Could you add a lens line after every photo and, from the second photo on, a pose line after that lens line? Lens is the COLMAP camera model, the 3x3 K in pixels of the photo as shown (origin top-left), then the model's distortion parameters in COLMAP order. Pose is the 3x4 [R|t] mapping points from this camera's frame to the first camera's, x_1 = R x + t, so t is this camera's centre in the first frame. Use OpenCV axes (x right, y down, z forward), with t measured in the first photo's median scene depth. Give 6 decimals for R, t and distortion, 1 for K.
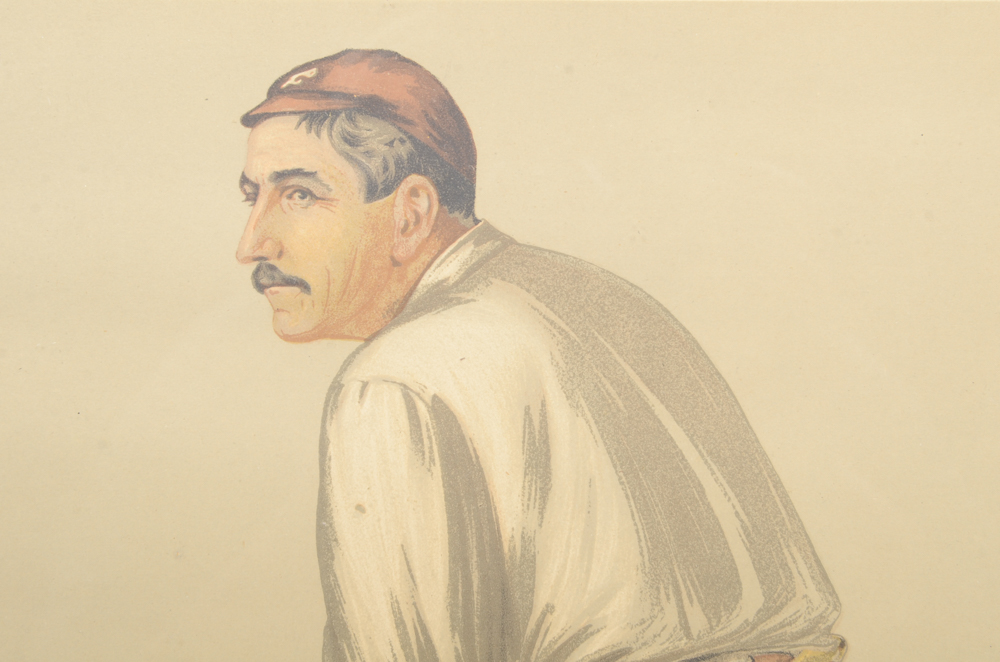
lens RADIAL K [[1449.2, 0, 497.4], [0, 1449.2, 331.0], [0, 0, 1]] dist [0.007069, 0.000000]
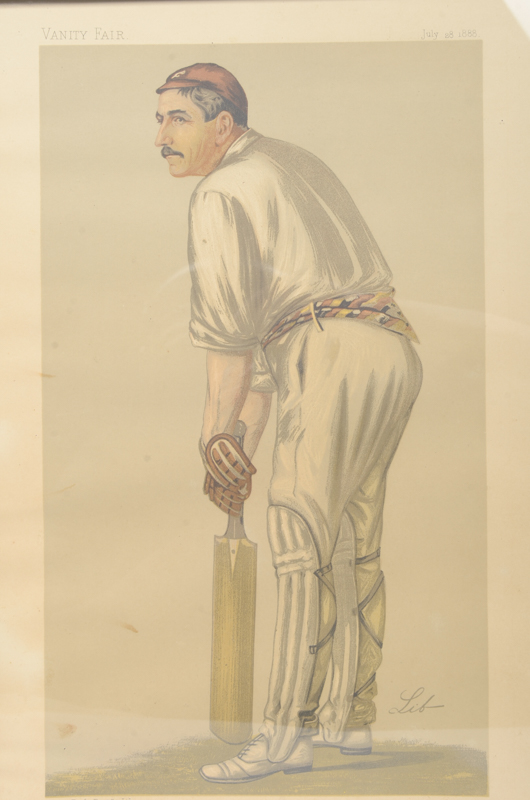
lens RADIAL K [[1159.4, 0, 261.3], [0, 1159.4, 402.4], [0, 0, 1]] dist [0.007069, 0.000000]
pose [[0.999834, -0.016279, 0.008143, -0.015817], [0.016535, 0.999335, -0.032512, 0.476517], [-0.007609, 0.032642, 0.999438, -1.041364]]
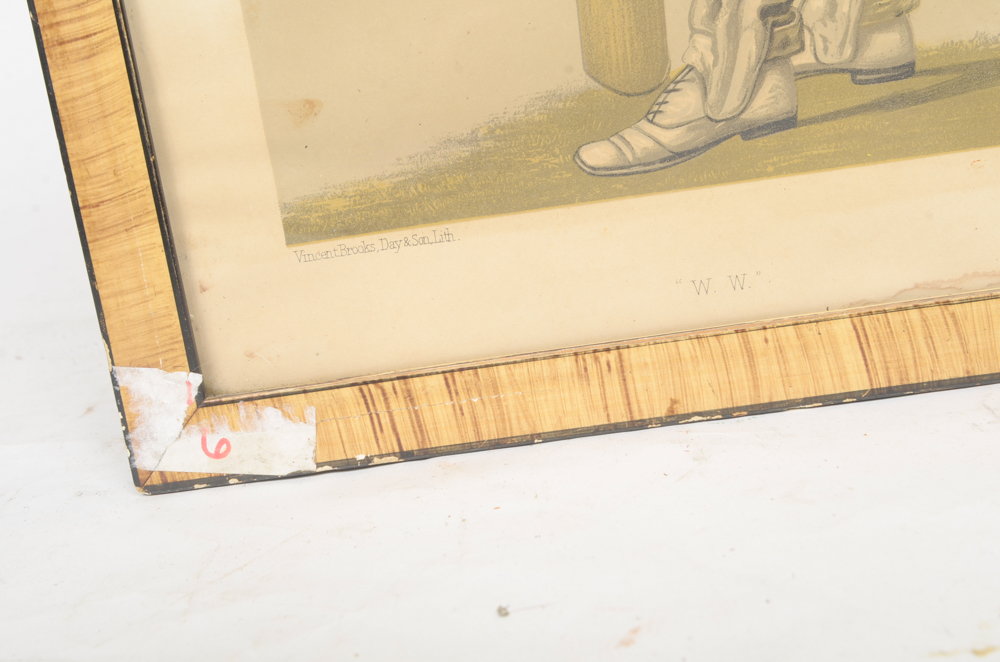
lens RADIAL K [[1449.2, 0, 504.3], [0, 1449.2, 339.8], [0, 0, 1]] dist [0.007069, 0.000000]
pose [[0.986635, -0.143679, -0.076863, -0.104599], [0.156119, 0.968632, 0.193338, 0.956915], [0.046673, -0.202754, 0.978117, -0.276025]]
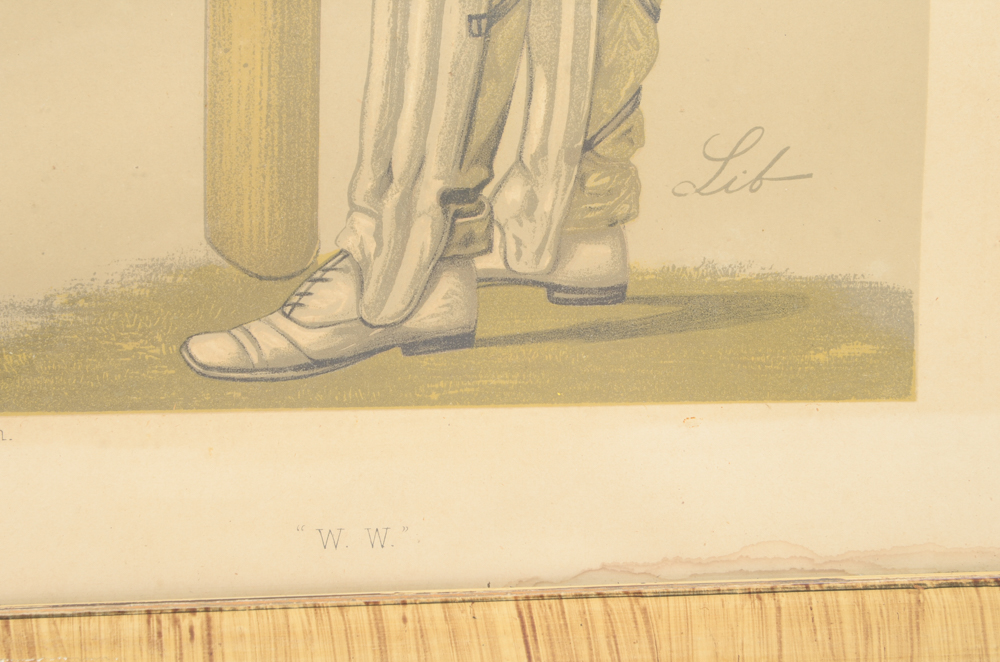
lens RADIAL K [[1449.2, 0, 504.3], [0, 1449.2, 336.6], [0, 0, 1]] dist [0.007069, 0.000000]
pose [[0.994553, -0.026088, 0.100914, -0.000100], [0.017103, 0.995894, 0.088899, 0.967608], [-0.102819, -0.086689, 0.990915, 0.039168]]
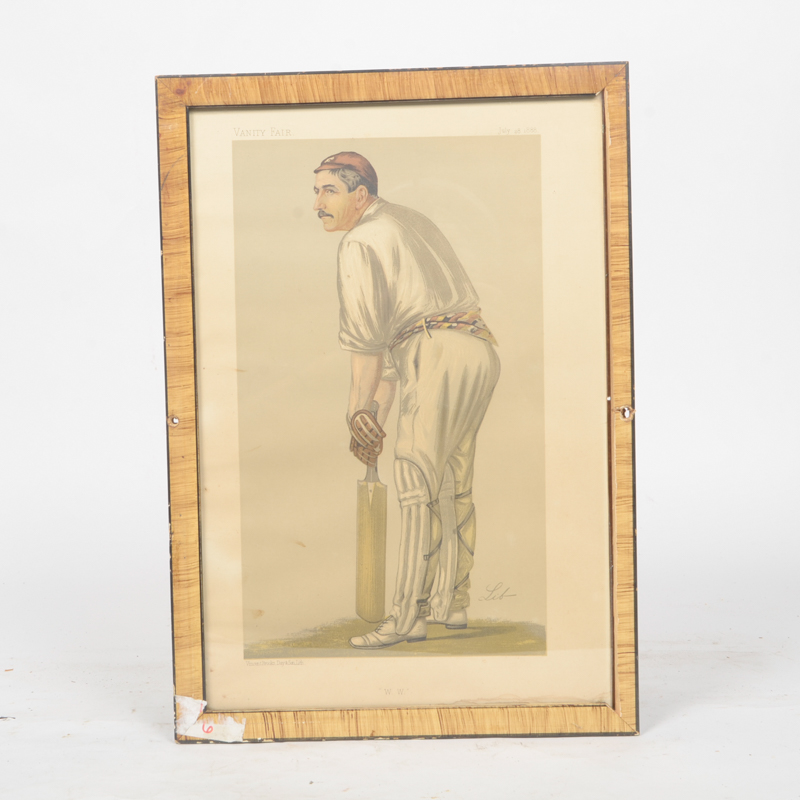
lens RADIAL K [[1765.7, 0, 395.5], [0, 1765.7, 403.3], [0, 0, 1]] dist [-0.005394, 0.000000]
pose [[0.999661, -0.025533, 0.005073, -0.006587], [0.025430, 0.999489, 0.019364, 0.362148], [-0.005565, -0.019229, 0.999800, -3.505223]]
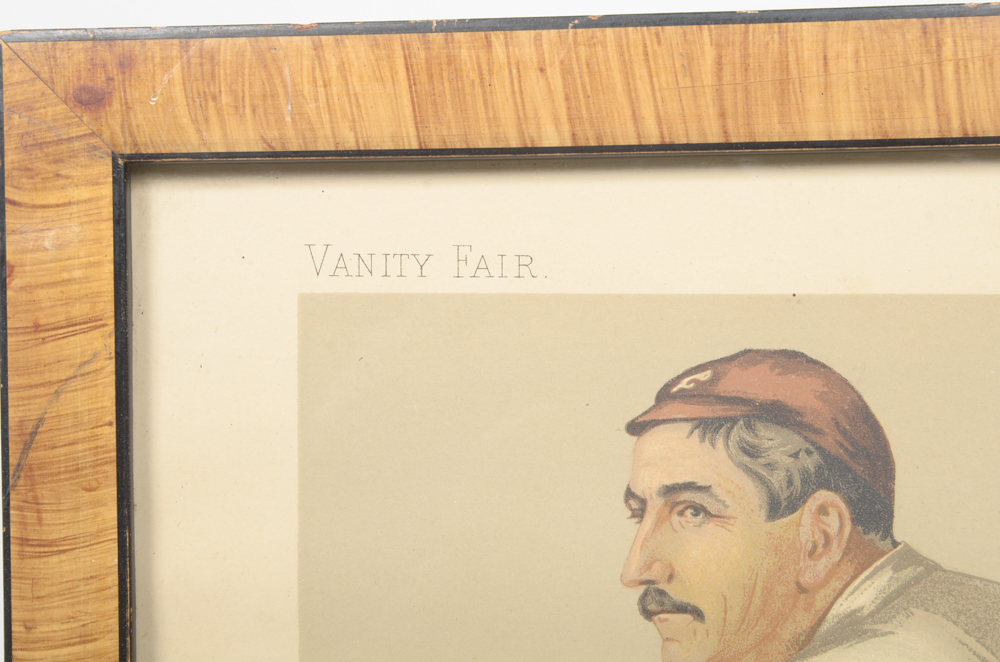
lens RADIAL K [[1449.2, 0, 499.3], [0, 1449.2, 329.0], [0, 0, 1]] dist [0.007069, 0.000000]
pose [[0.995923, -0.004511, -0.090097, -0.173705], [0.003324, 0.999906, -0.013322, -0.194845], [0.090149, 0.012968, 0.995844, 0.098174]]
